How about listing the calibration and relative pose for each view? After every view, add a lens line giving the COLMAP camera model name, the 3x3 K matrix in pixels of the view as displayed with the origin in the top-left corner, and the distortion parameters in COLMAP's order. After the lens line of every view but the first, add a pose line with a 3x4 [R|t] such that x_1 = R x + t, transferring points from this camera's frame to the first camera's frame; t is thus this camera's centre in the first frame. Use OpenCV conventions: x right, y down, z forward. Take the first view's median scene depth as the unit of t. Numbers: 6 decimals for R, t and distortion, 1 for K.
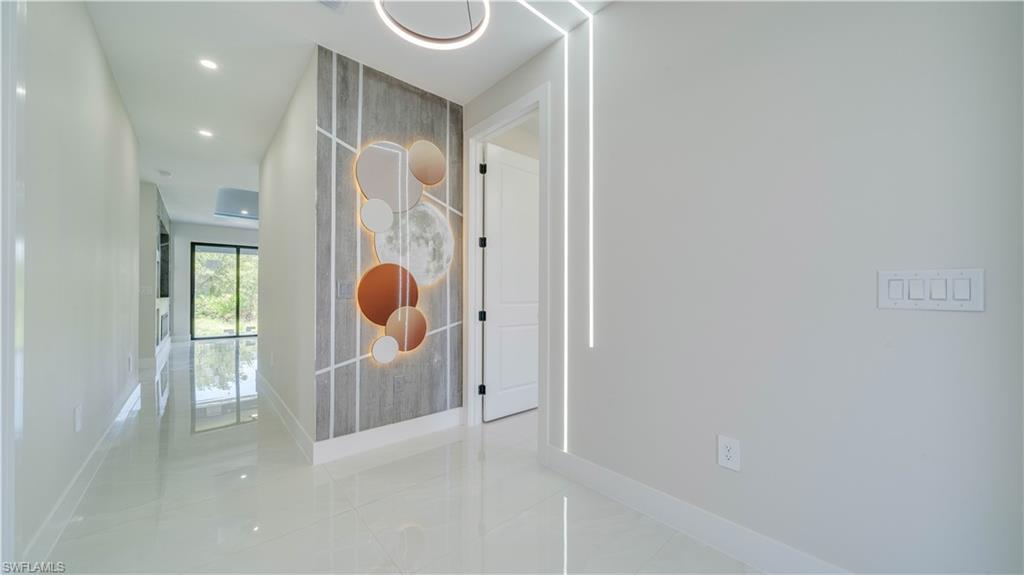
lens RADIAL K [[366.7, 0, 512.3], [0, 366.7, 288.3], [0, 0, 1]] dist [0.001186, -0.000086]
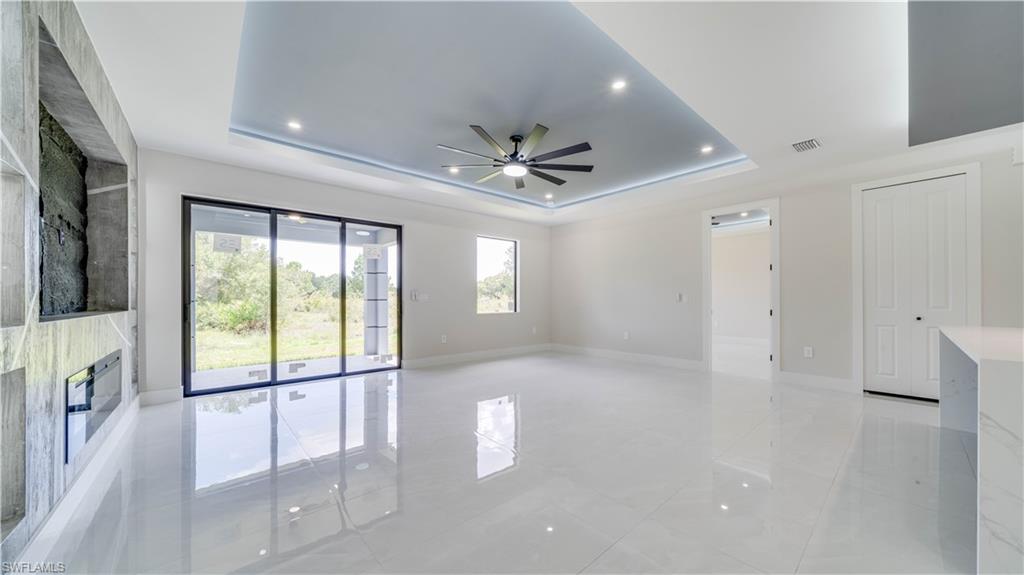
lens RADIAL K [[366.7, 0, 506.0], [0, 366.7, 300.9], [0, 0, 1]] dist [0.001186, -0.000086]
pose [[0.999774, 0.001337, -0.021228, -0.403773], [-0.000988, 0.999865, 0.016409, 0.005356], [0.021247, -0.016384, 0.999640, 0.482342]]
